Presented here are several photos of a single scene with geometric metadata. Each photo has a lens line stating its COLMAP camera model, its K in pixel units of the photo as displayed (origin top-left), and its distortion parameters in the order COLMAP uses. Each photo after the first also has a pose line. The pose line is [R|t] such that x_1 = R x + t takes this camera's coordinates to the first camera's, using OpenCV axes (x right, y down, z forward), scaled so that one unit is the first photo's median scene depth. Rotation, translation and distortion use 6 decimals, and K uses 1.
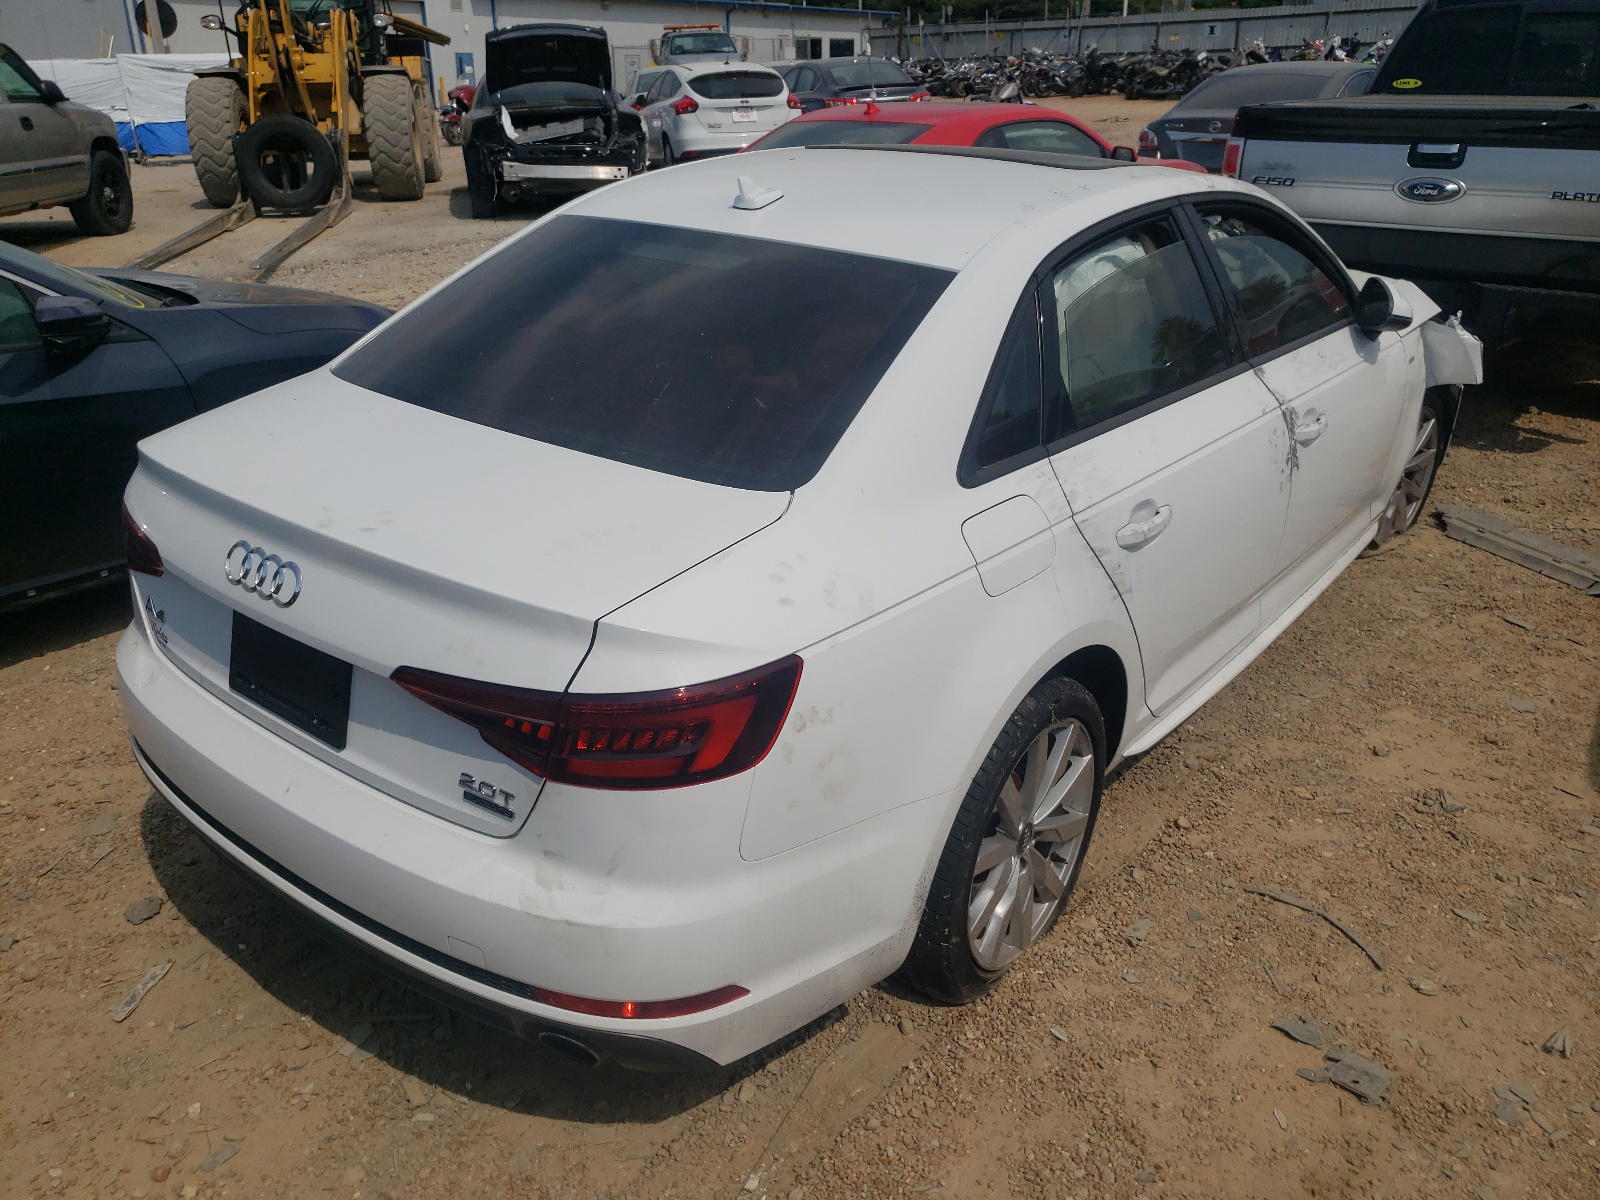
lens RADIAL K [[1206.6, 0, 800.0], [0, 1206.6, 600.0], [0, 0, 1]] dist [-0.000584, 0.001485]
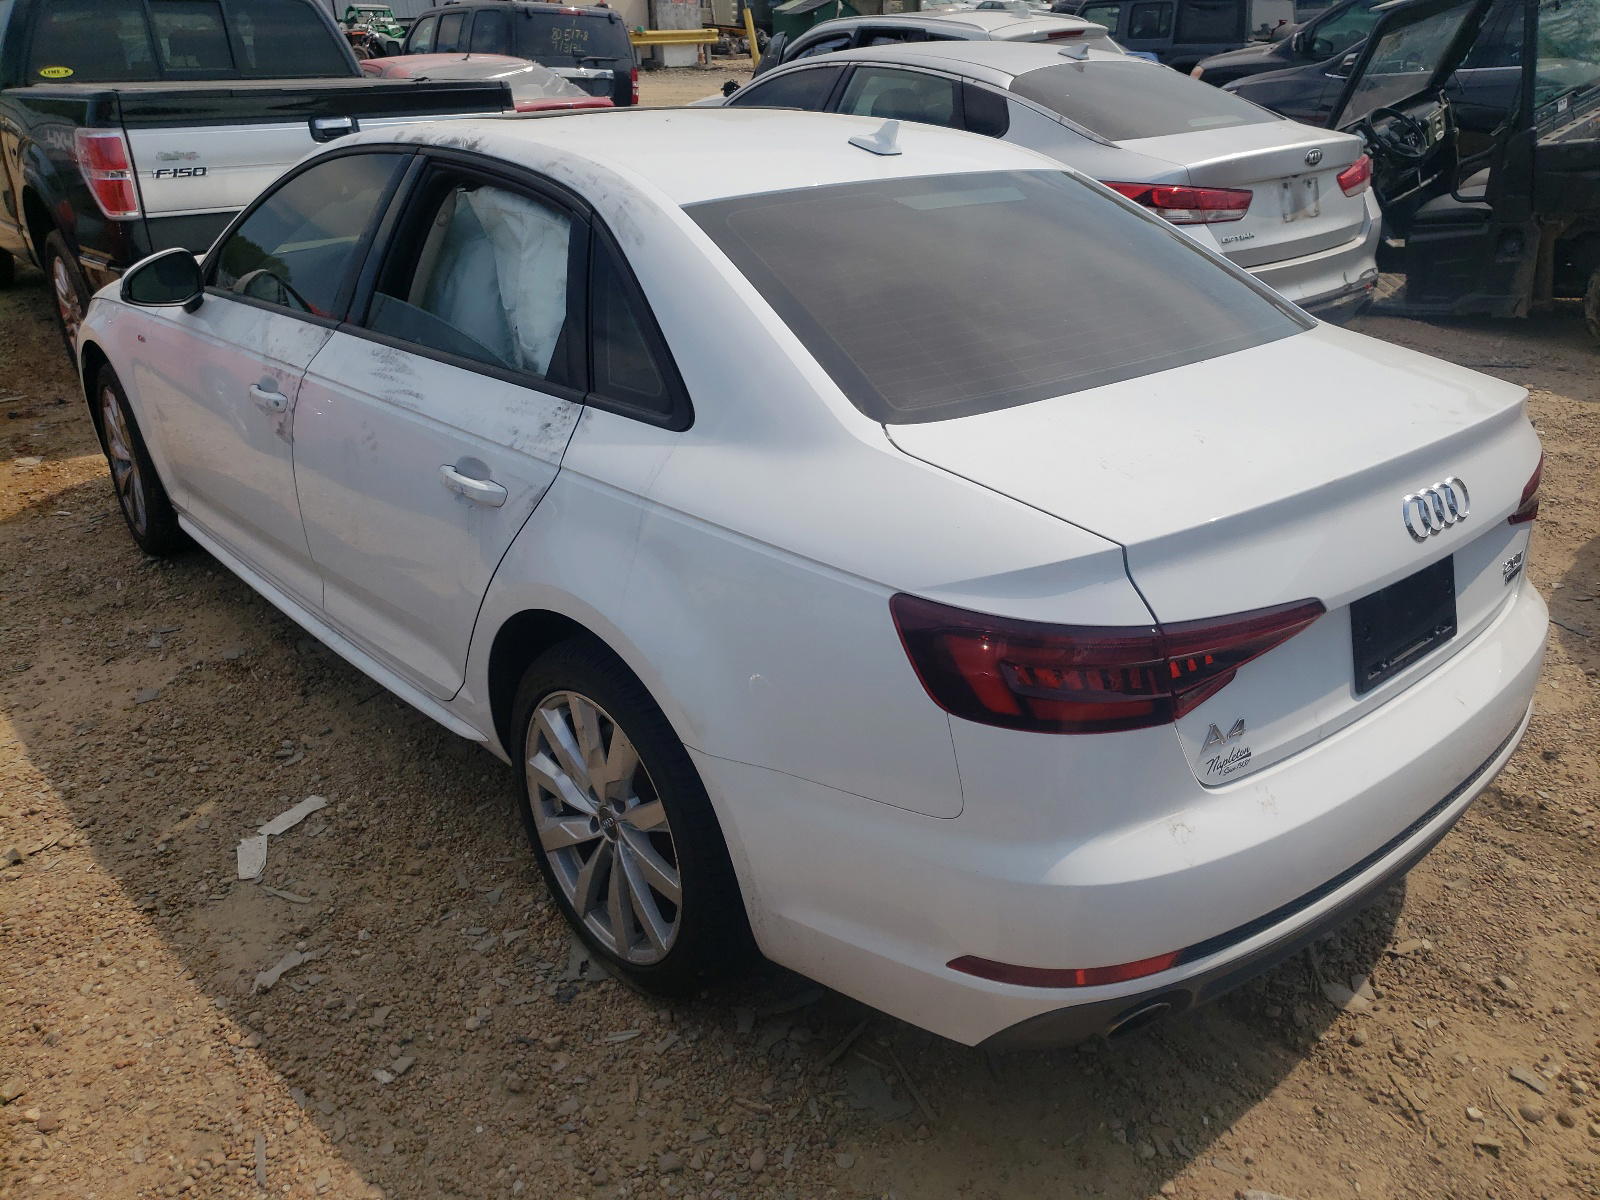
lens RADIAL K [[1206.6, 0, 800.0], [0, 1206.6, 600.0], [0, 0, 1]] dist [-0.000584, 0.001485]
pose [[0.195692, -0.400947, 0.894956, -0.501092], [0.410402, 0.862325, 0.296590, -0.157193], [-0.890660, 0.309251, 0.333299, 0.405995]]
